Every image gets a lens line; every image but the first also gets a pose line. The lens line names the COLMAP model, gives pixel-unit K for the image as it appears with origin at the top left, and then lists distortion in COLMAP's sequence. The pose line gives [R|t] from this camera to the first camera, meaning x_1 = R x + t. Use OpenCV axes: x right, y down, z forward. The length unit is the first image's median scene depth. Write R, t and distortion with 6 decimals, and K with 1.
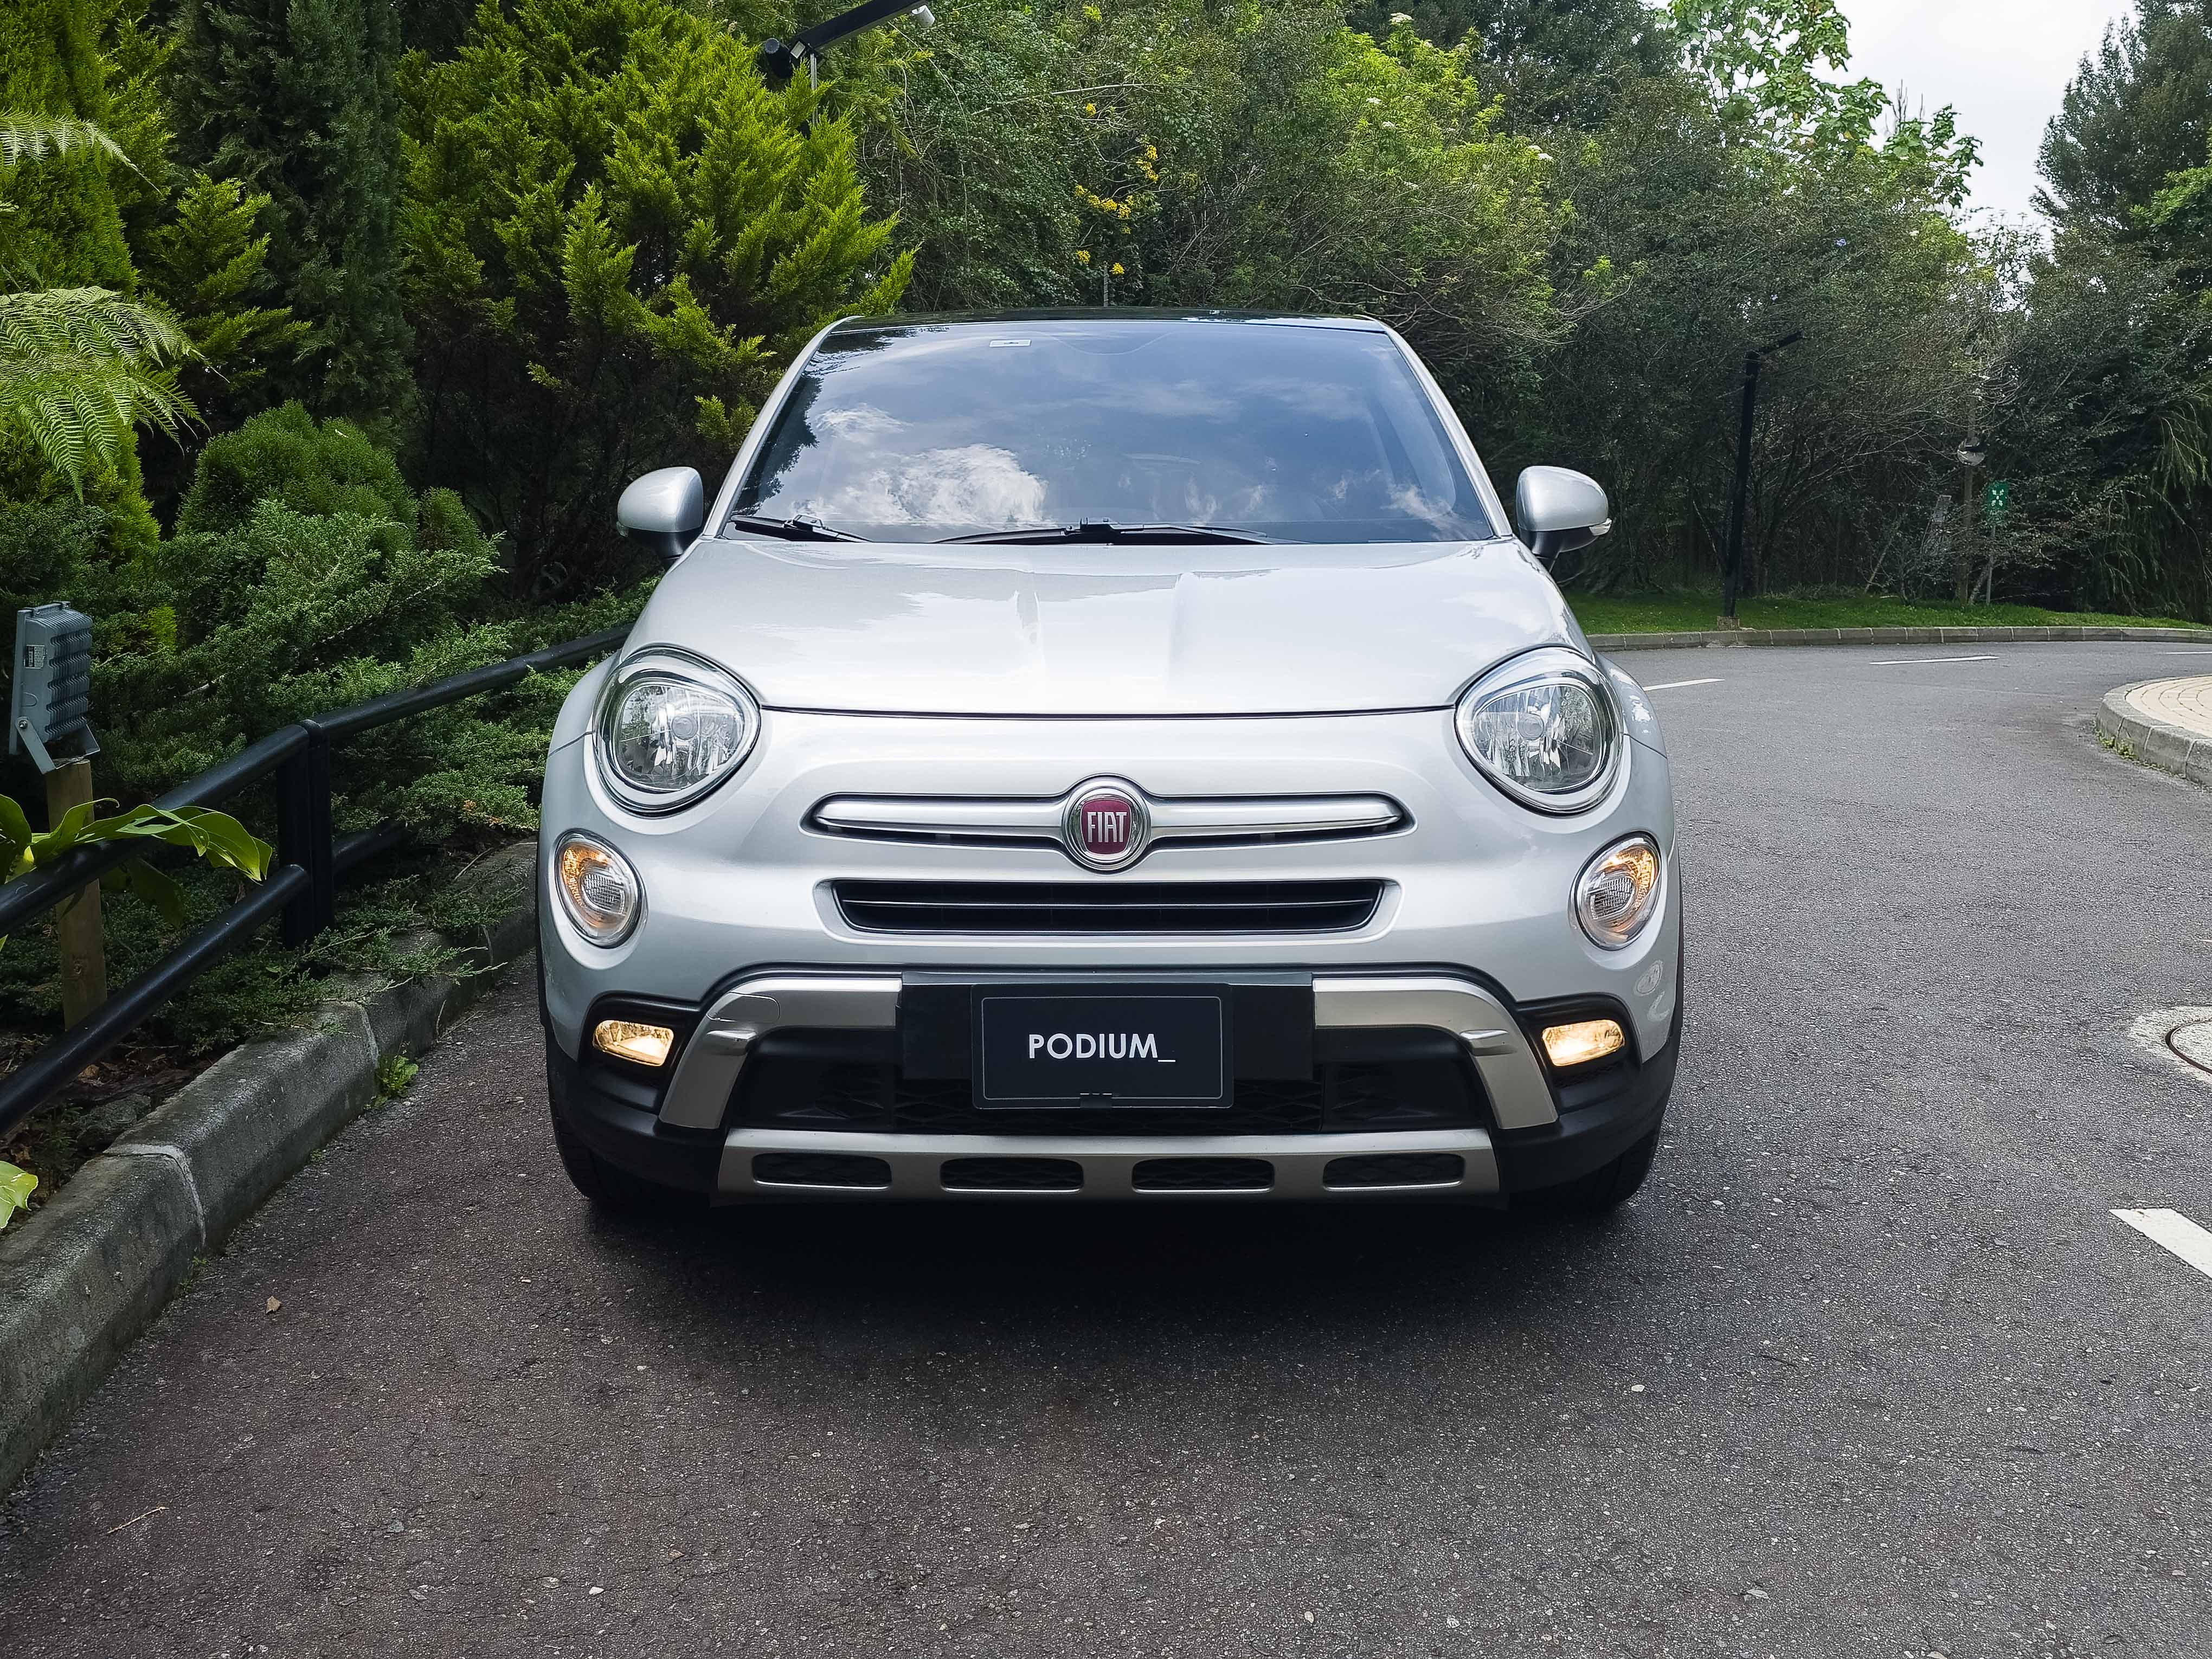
lens RADIAL K [[2130.0, 0, 1105.4], [0, 2130.0, 751.9], [0, 0, 1]] dist [0.111044, -0.177266]
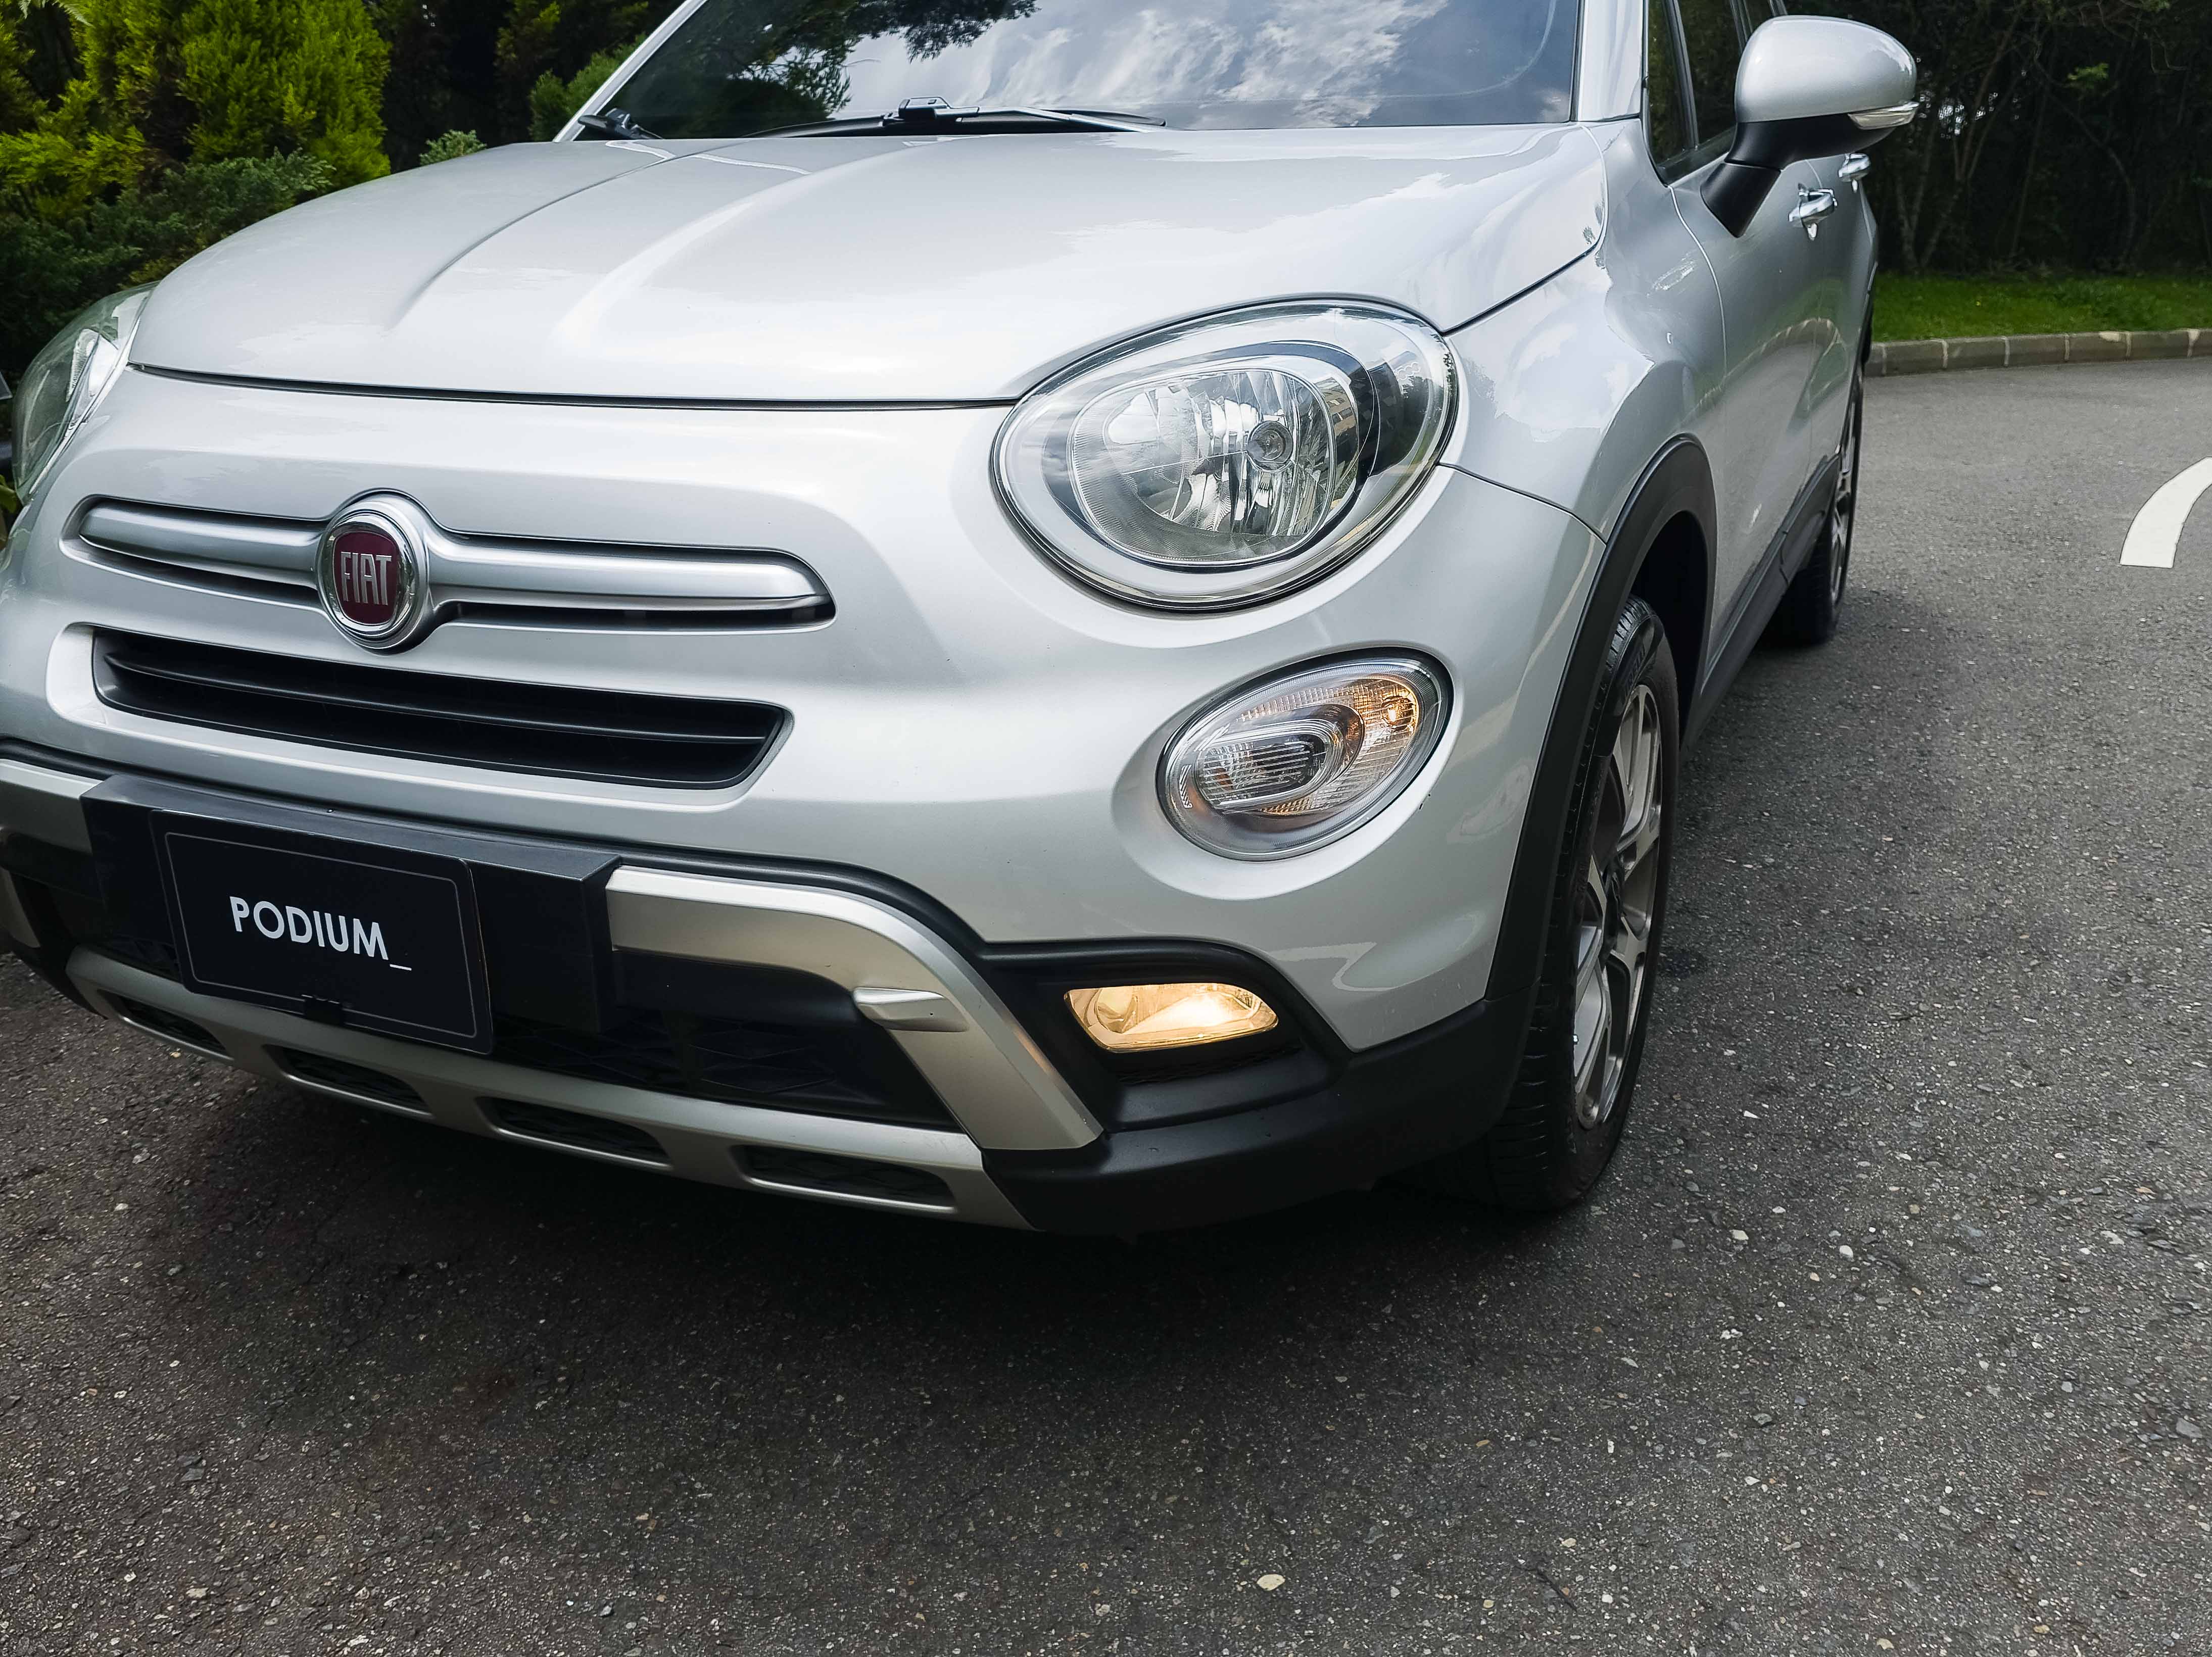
lens RADIAL K [[1918.1, 0, 1107.2], [0, 1918.1, 796.8], [0, 0, 1]] dist [0.084152, -0.111688]
pose [[0.909562, 0.117188, -0.398702, 0.396947], [-0.040166, 0.979715, 0.196332, -0.020032], [0.413622, -0.162562, 0.895818, 0.542273]]
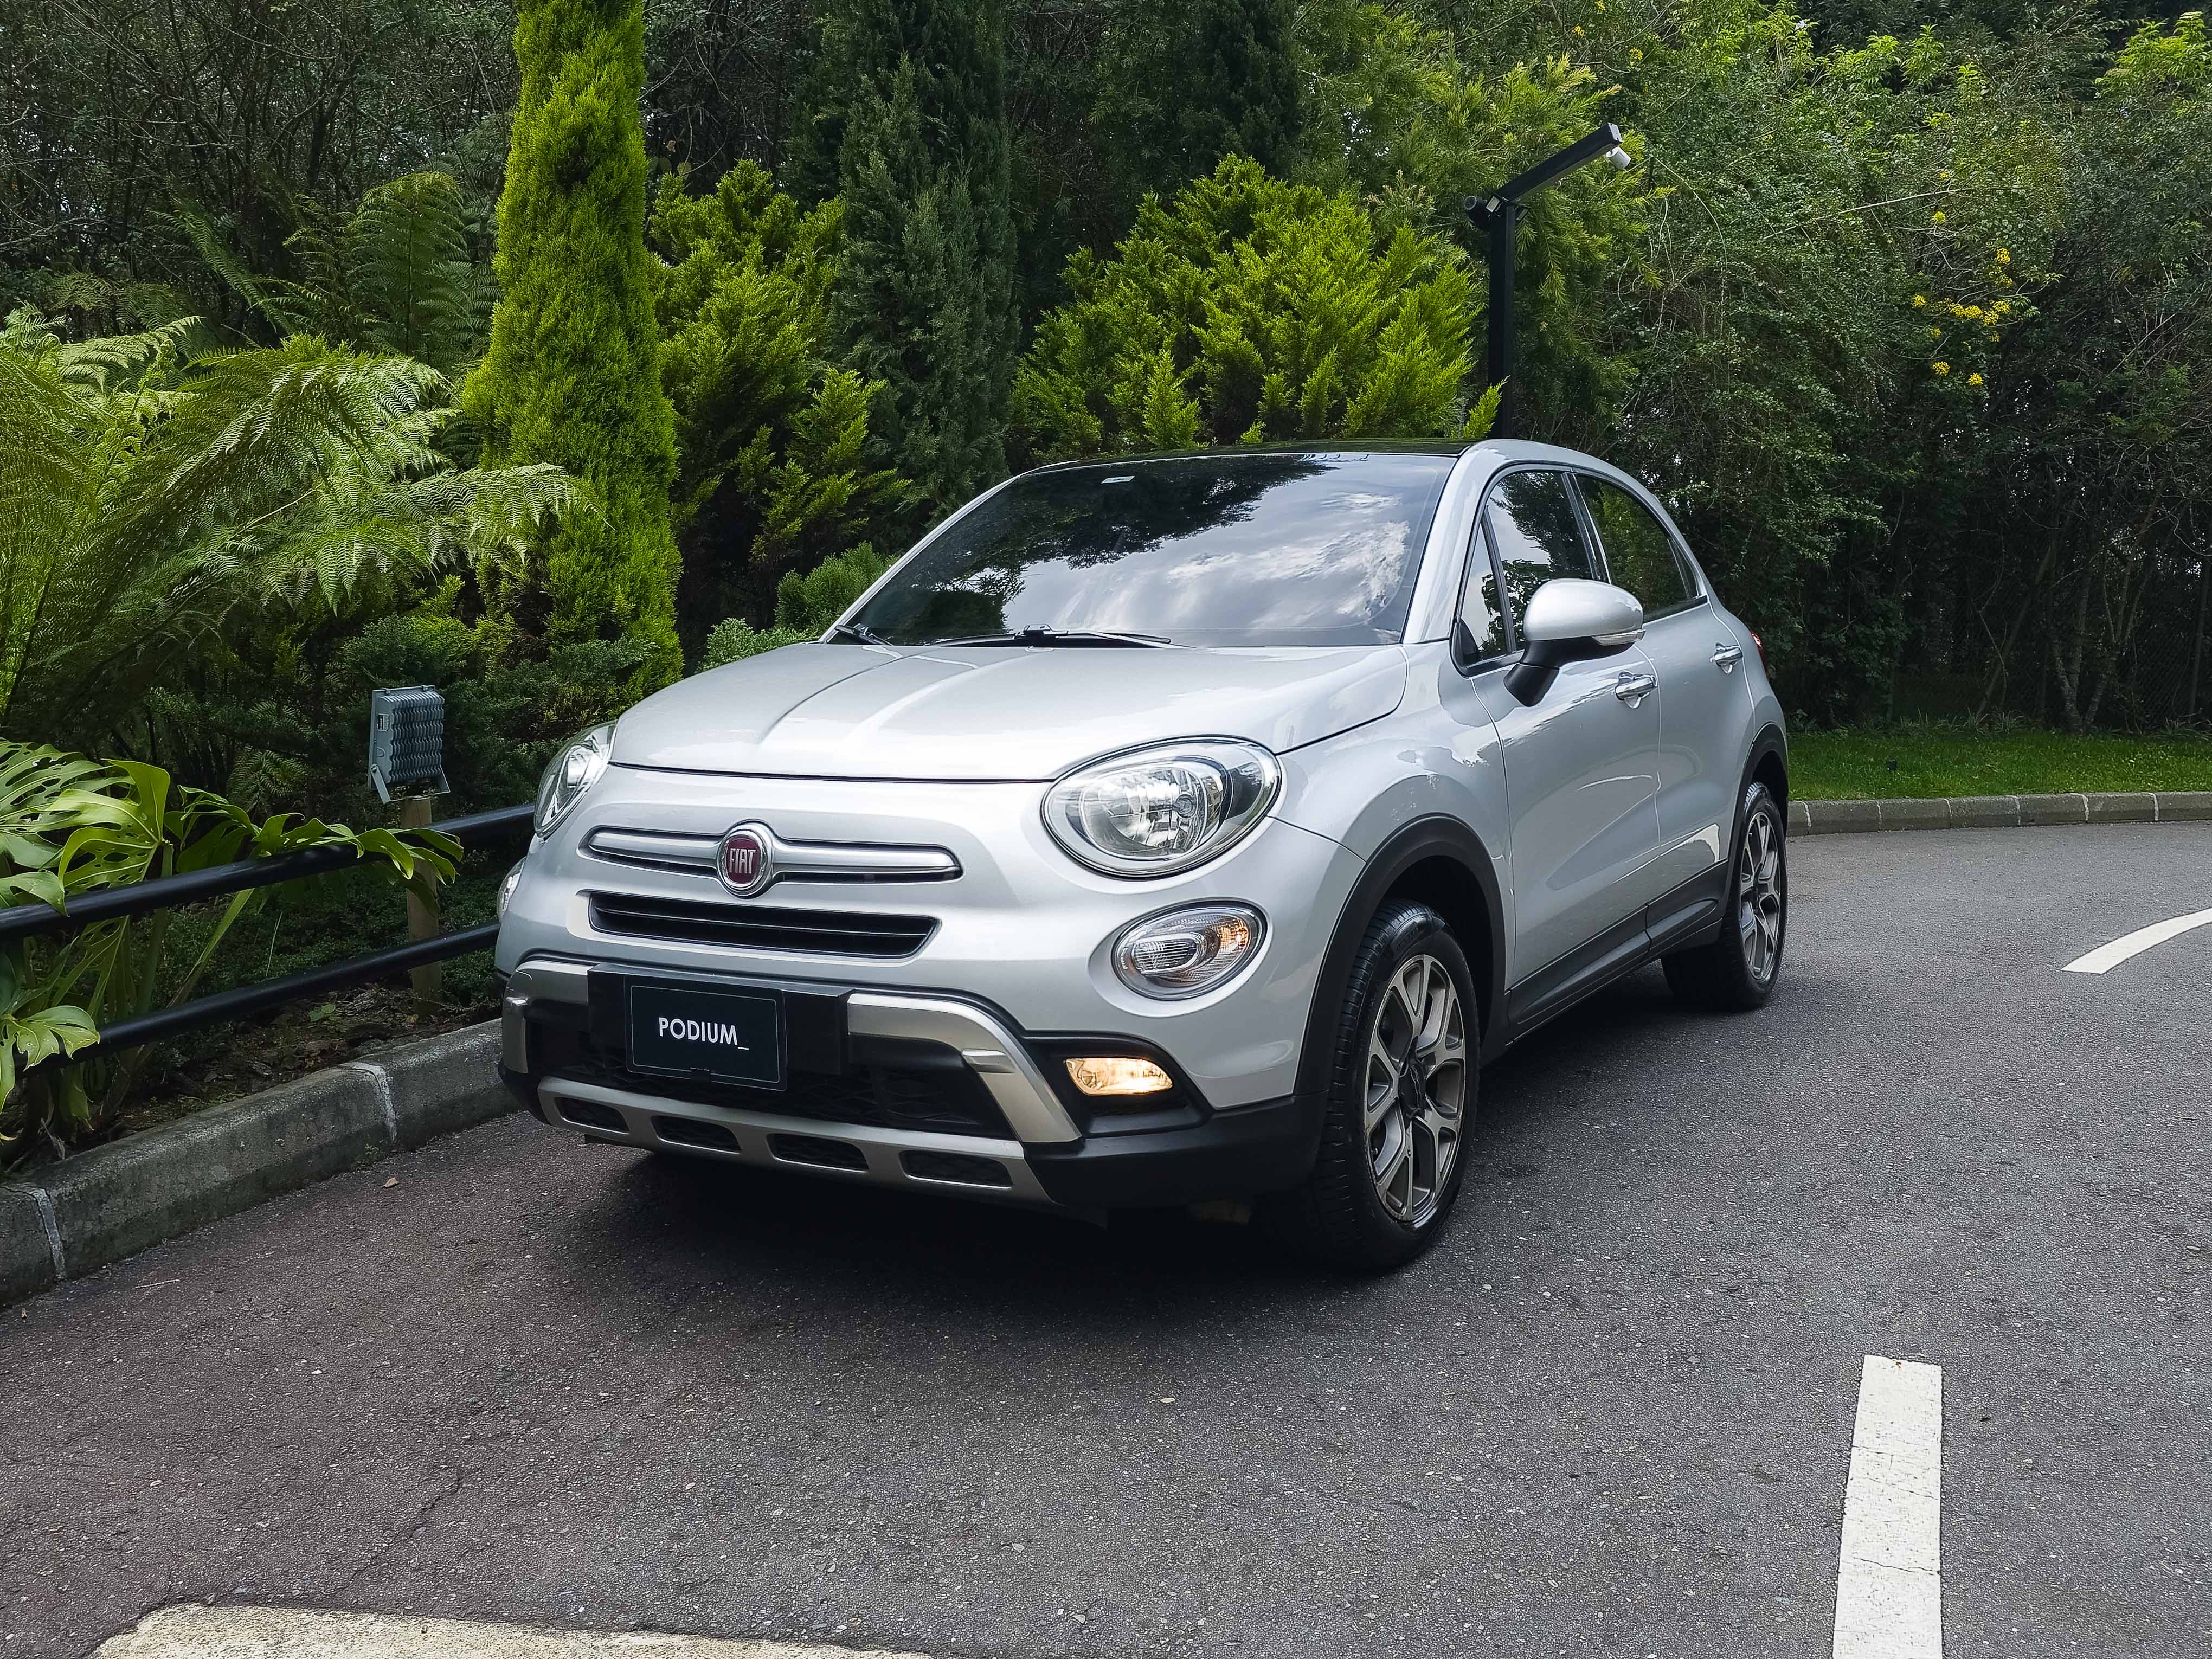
lens RADIAL K [[2130.0, 0, 1105.4], [0, 2130.0, 751.9], [0, 0, 1]] dist [0.111044, -0.177266]
pose [[0.865817, 0.029158, -0.499511, 0.768967], [-0.059299, 0.997245, -0.044573, 0.013085], [0.496835, 0.068213, 0.865160, 0.002912]]
